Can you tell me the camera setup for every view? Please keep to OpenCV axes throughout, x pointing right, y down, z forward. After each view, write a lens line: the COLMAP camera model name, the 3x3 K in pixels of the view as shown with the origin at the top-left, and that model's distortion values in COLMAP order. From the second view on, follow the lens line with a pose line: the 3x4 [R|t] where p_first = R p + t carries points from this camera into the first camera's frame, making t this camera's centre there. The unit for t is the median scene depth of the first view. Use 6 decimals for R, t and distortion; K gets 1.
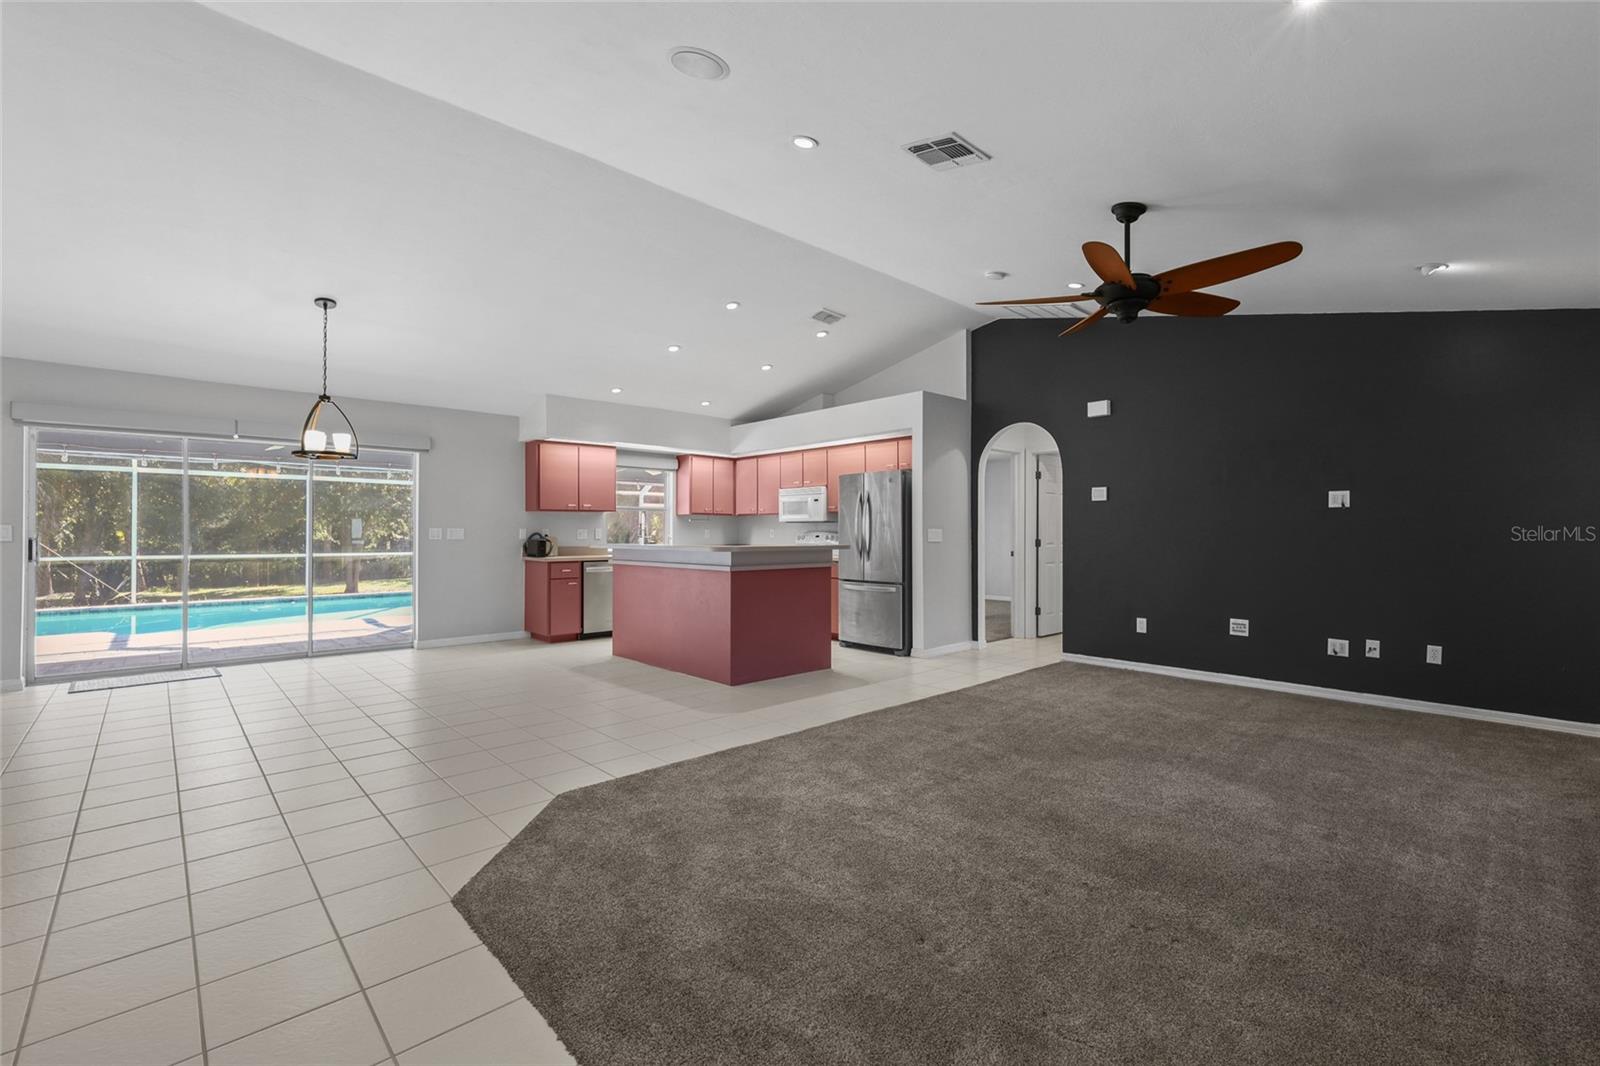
lens RADIAL K [[693.5, 0, 801.0], [0, 693.5, 522.6], [0, 0, 1]] dist [0.000691, 0.000180]
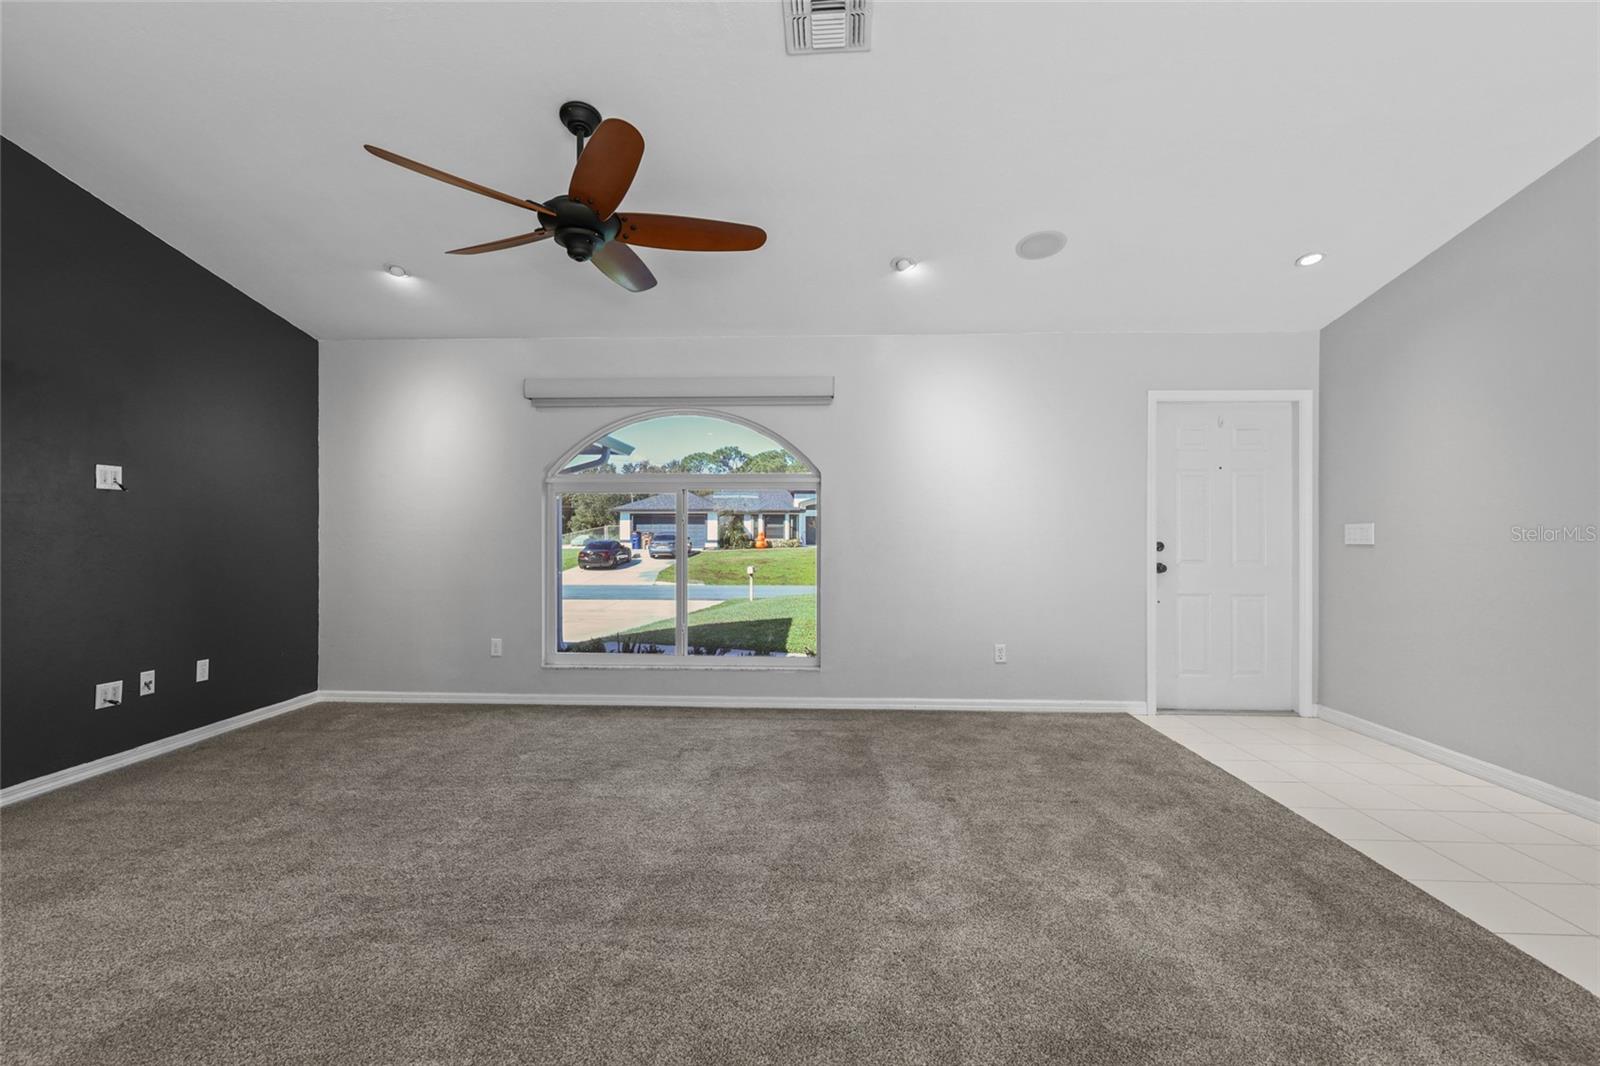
lens RADIAL K [[693.5, 0, 804.7], [0, 693.5, 527.6], [0, 0, 1]] dist [0.000691, 0.000180]
pose [[-0.703622, -0.001335, 0.710573, -0.154861], [-0.014844, 0.999808, -0.012821, 0.011538], [-0.710420, -0.019569, -0.703506, 0.792092]]
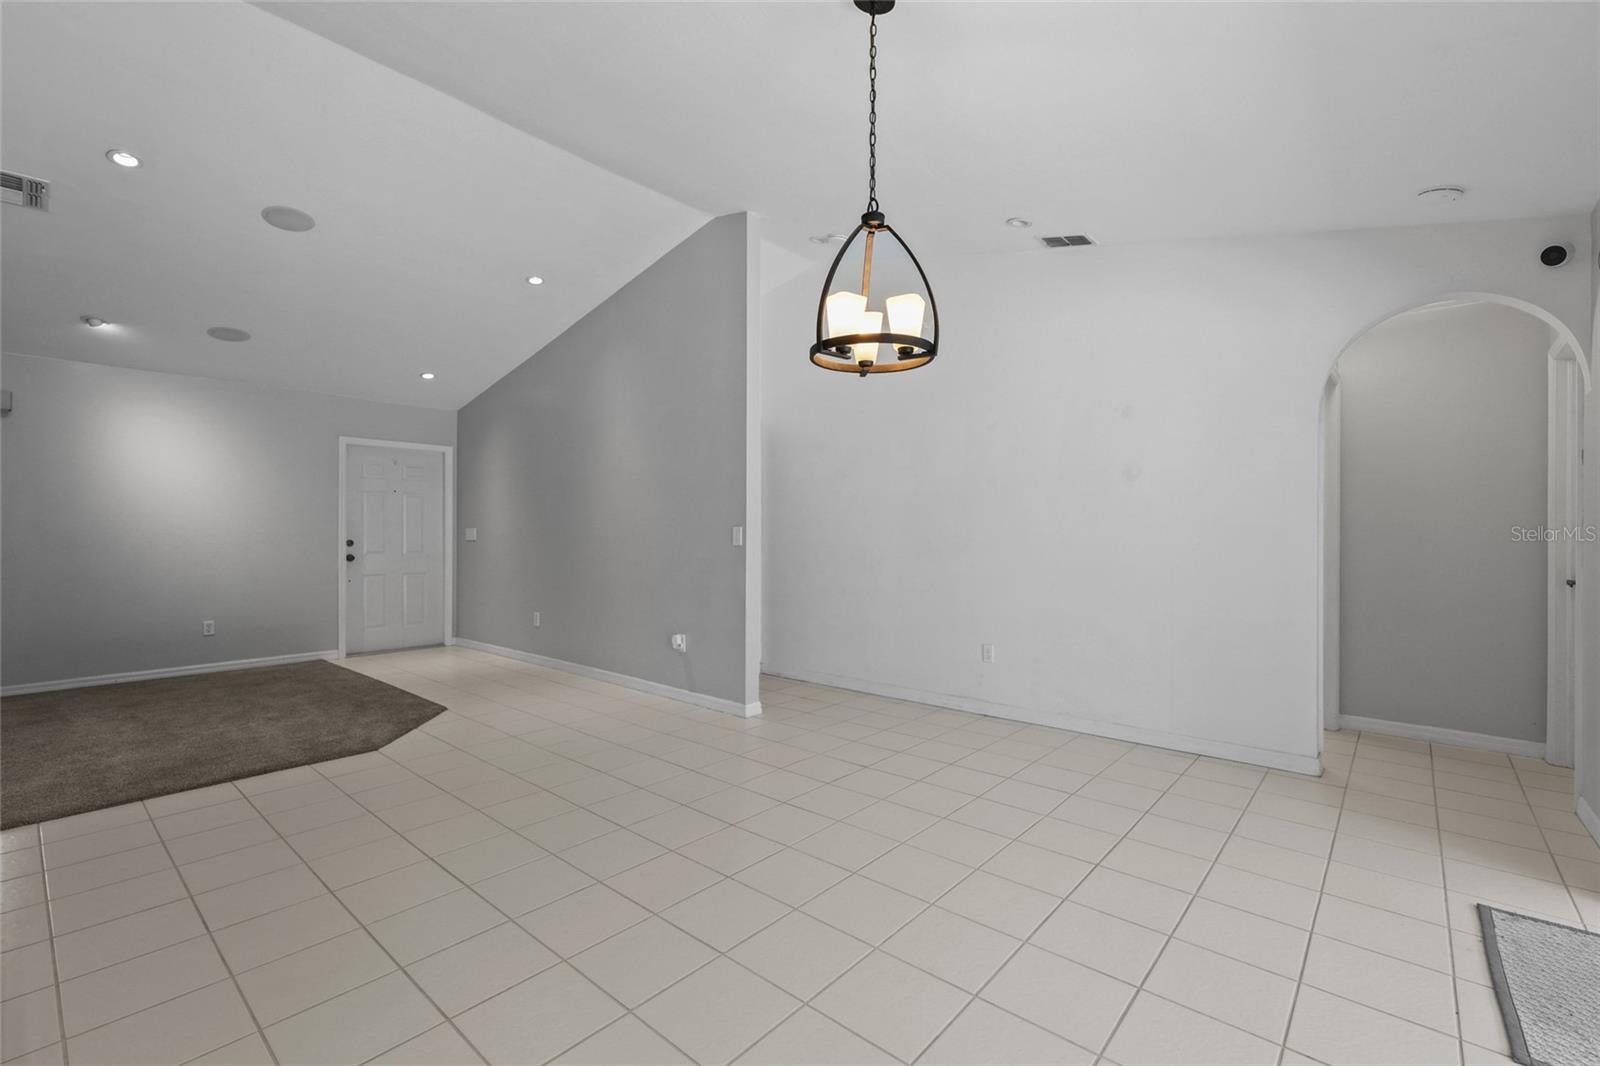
lens RADIAL K [[693.5, 0, 800.9], [0, 693.5, 533.4], [0, 0, 1]] dist [0.000691, 0.000180]
pose [[-0.994866, -0.002056, -0.101177, -0.487495], [-0.000617, 0.999898, -0.014244, 0.016263], [0.101196, -0.014109, -0.994766, 1.151596]]
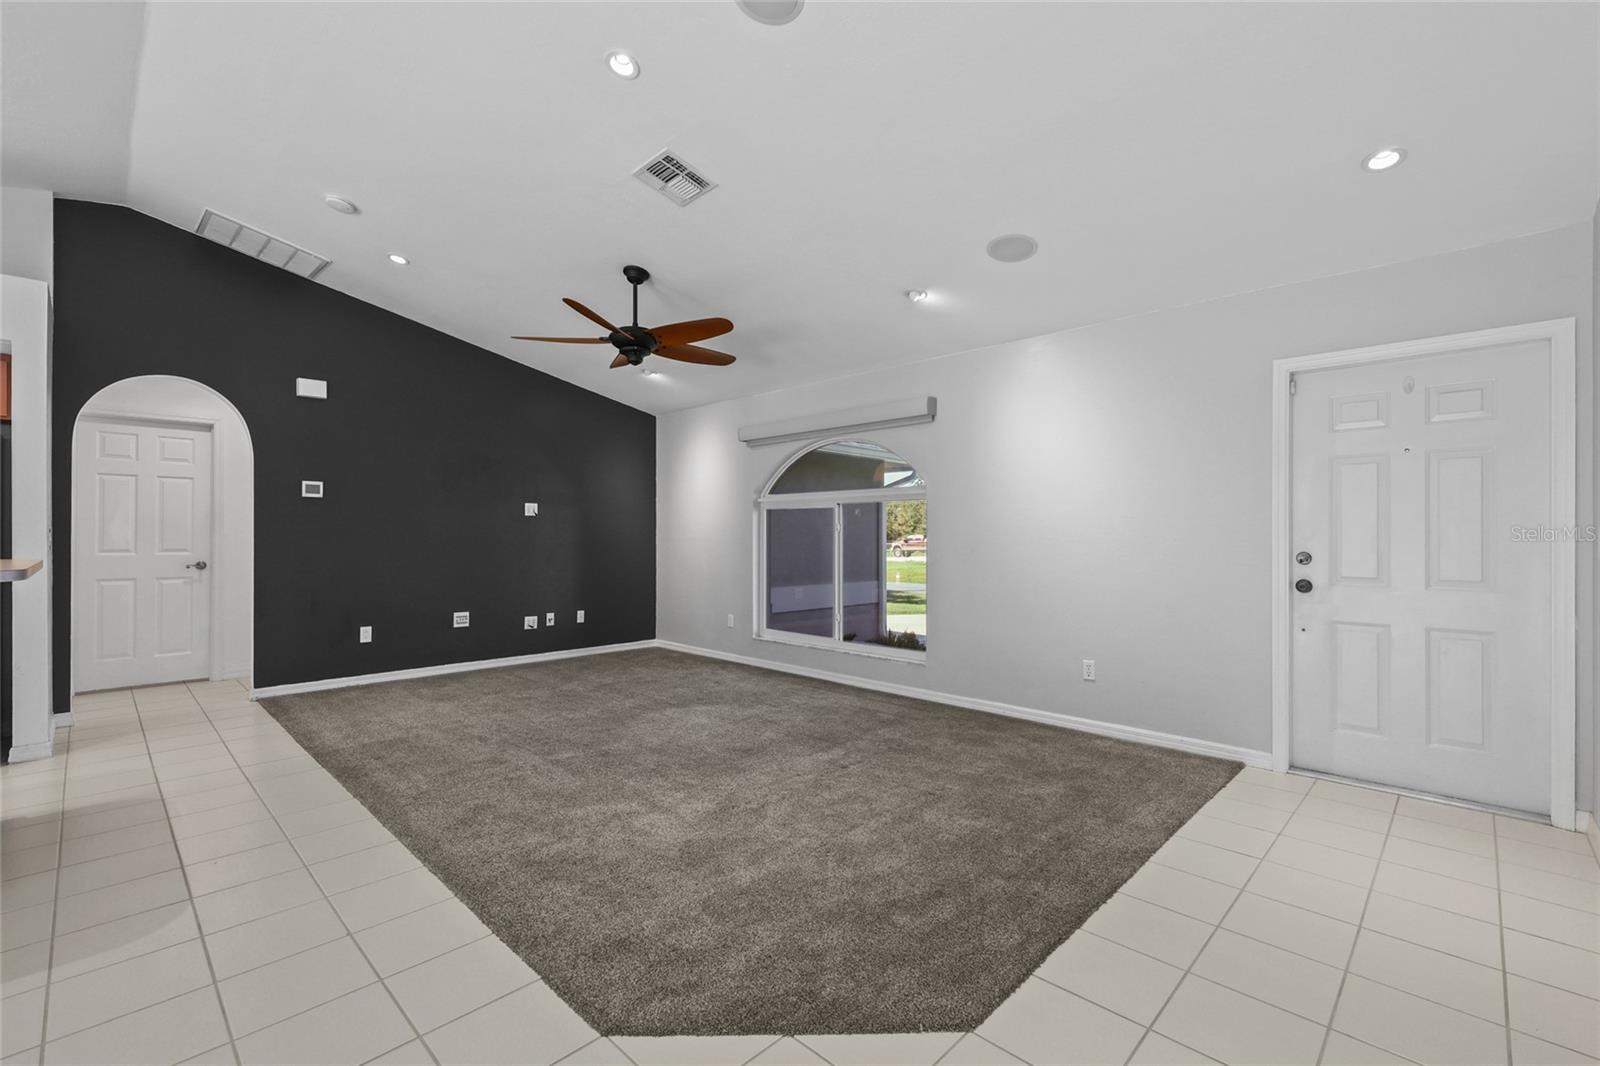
lens RADIAL K [[693.5, 0, 800.8], [0, 693.5, 534.5], [0, 0, 1]] dist [0.000691, 0.000180]
pose [[-0.050314, -0.000532, 0.998733, -0.447092], [-0.016789, 0.999859, -0.000313, 0.004240], [-0.998592, -0.016783, -0.050315, 0.443445]]
